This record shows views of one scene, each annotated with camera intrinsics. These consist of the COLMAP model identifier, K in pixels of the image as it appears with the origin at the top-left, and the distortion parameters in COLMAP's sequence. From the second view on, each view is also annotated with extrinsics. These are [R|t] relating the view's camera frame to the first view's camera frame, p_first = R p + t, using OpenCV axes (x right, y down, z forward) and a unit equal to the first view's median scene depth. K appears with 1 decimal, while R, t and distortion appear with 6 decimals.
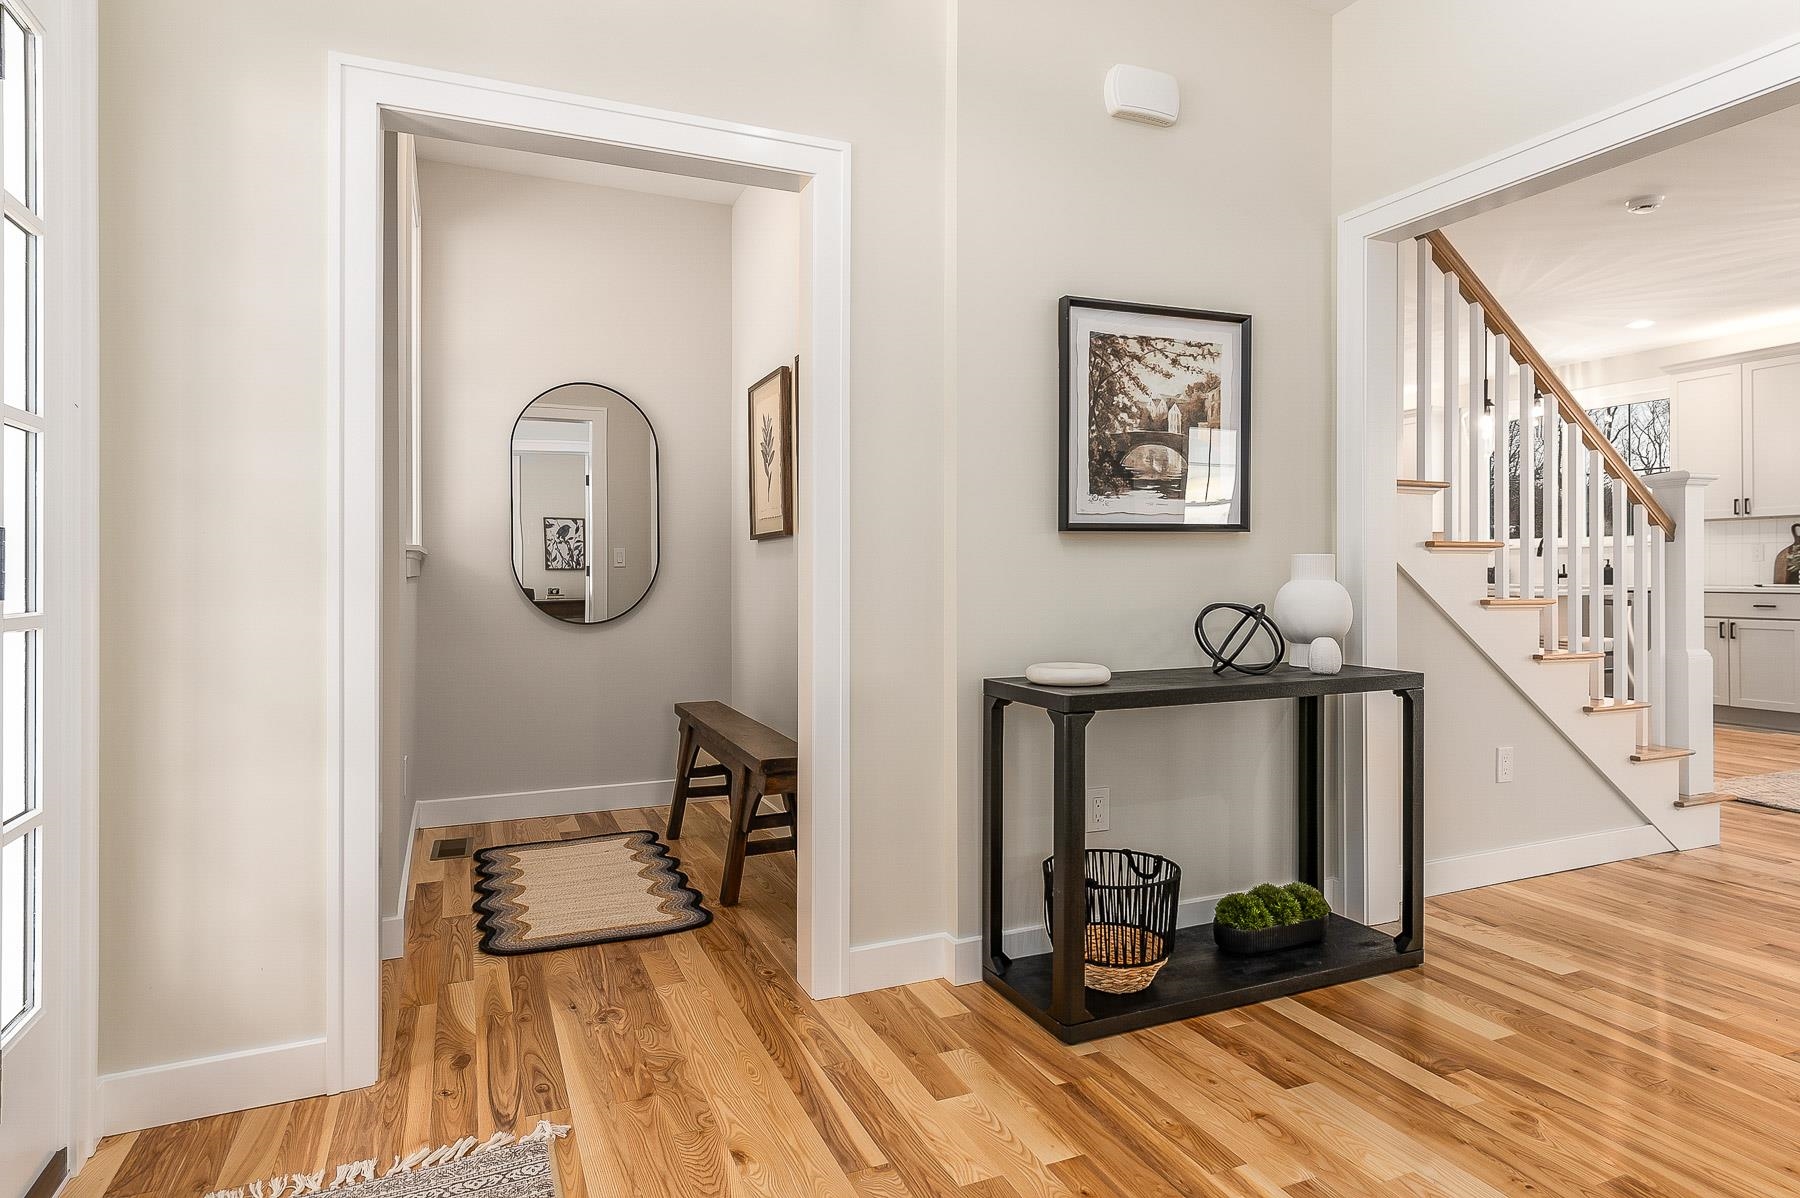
lens RADIAL K [[1011.1, 0, 902.8], [0, 1011.1, 570.9], [0, 0, 1]] dist [0.005273, 0.000945]
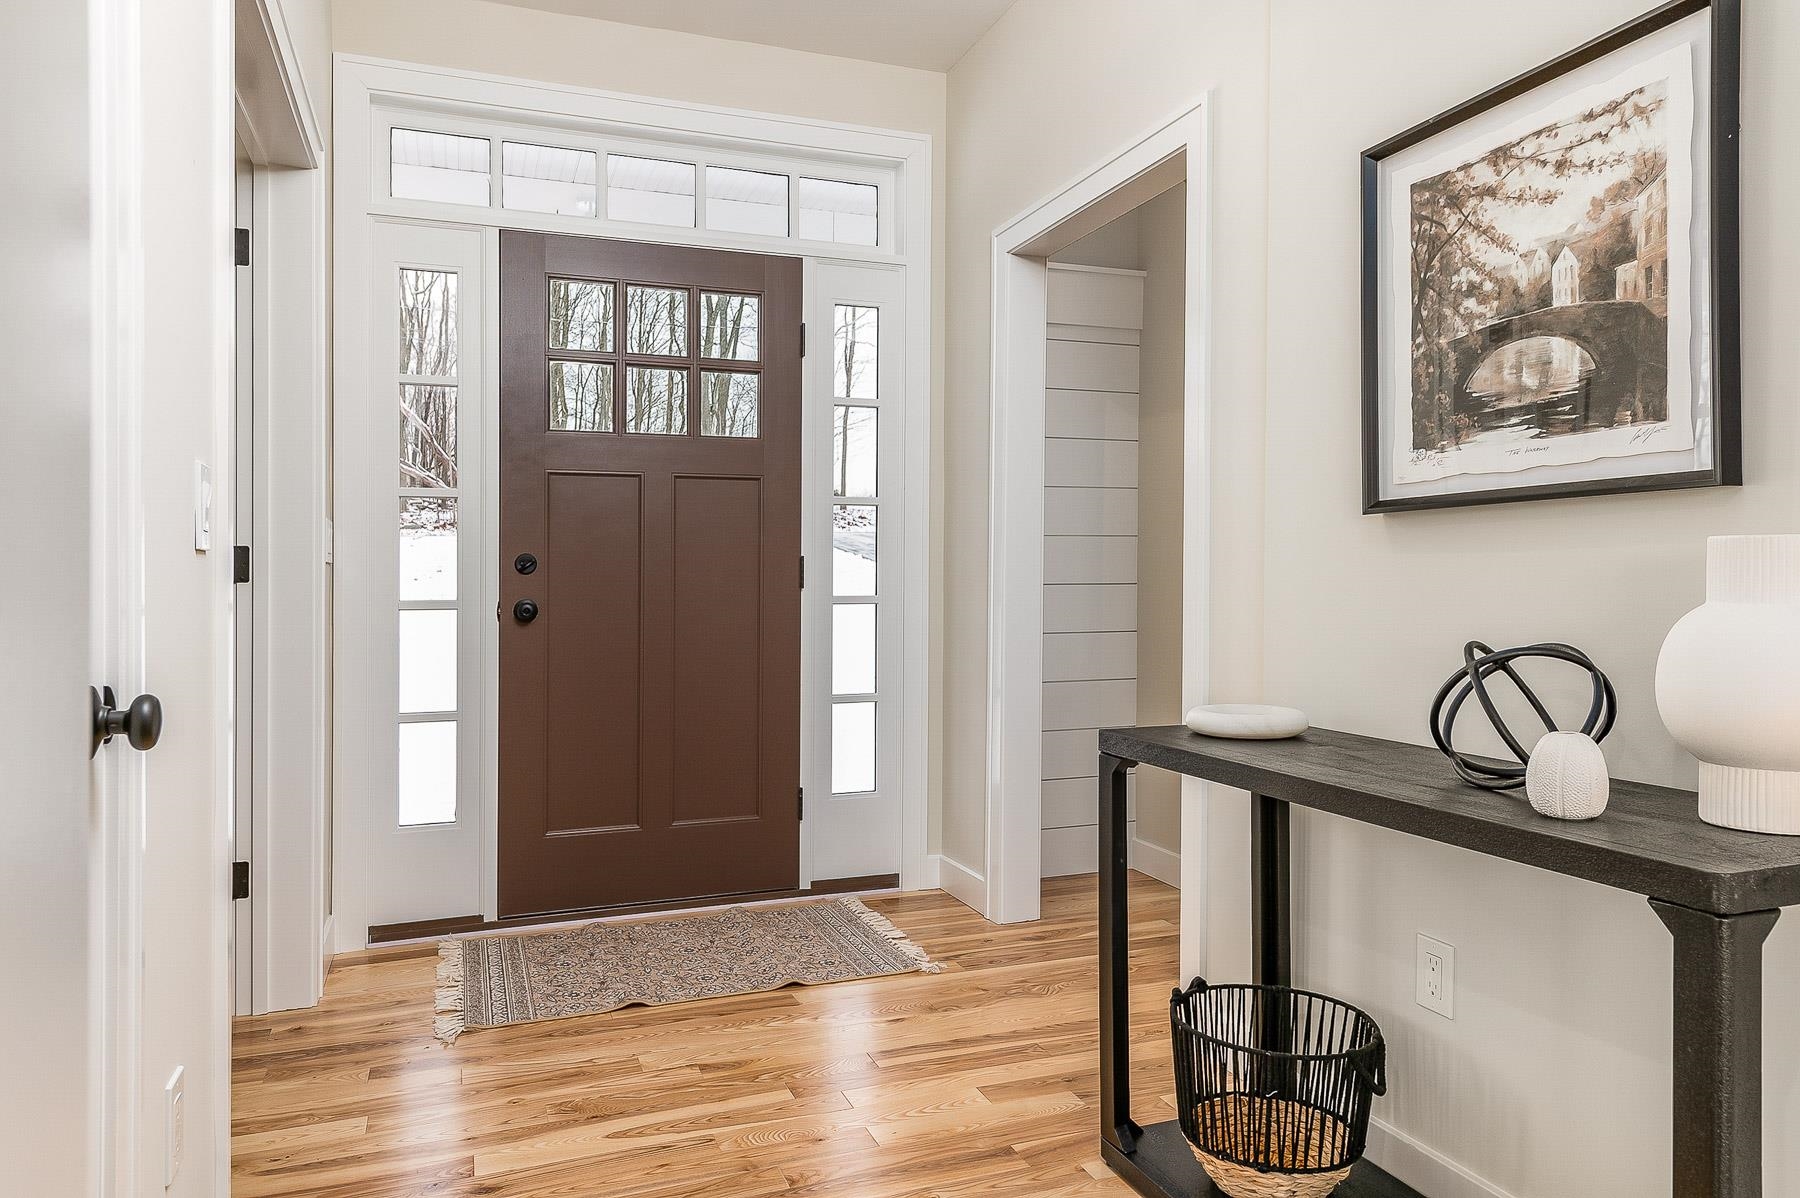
lens RADIAL K [[1178.6, 0, 900.1], [0, 1178.6, 586.4], [0, 0, 1]] dist [0.013820, -0.004115]
pose [[-0.043593, 0.010917, -0.998990, 0.901475], [-0.007994, 0.999904, 0.011275, 0.001019], [0.999017, 0.008478, -0.043501, 0.711044]]
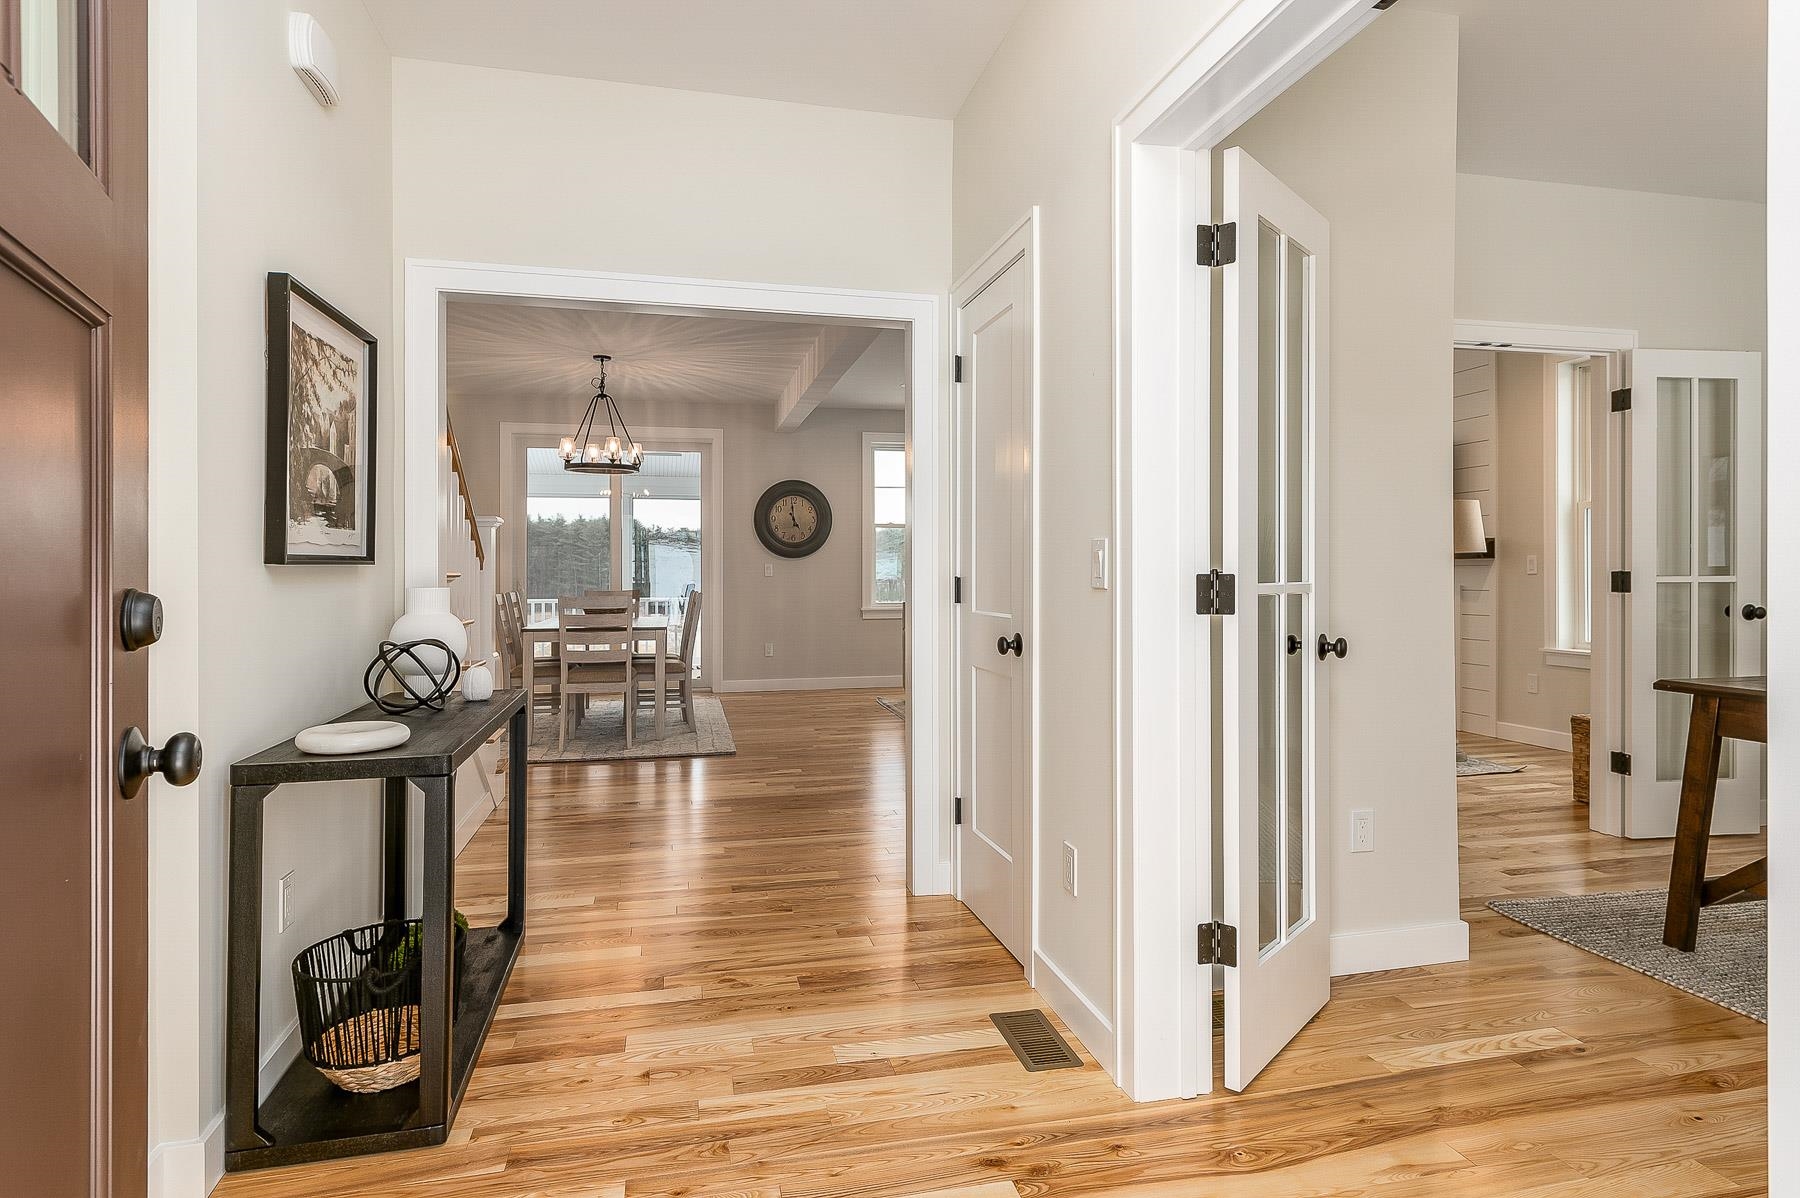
lens RADIAL K [[968.4, 0, 898.2], [0, 968.4, 572.9], [0, 0, 1]] dist [0.001898, 0.000112]
pose [[0.172705, 0.002061, 0.984971, -0.500524], [0.003477, 0.999990, -0.002702, -0.027296], [-0.984967, 0.003891, 0.172696, 0.369678]]
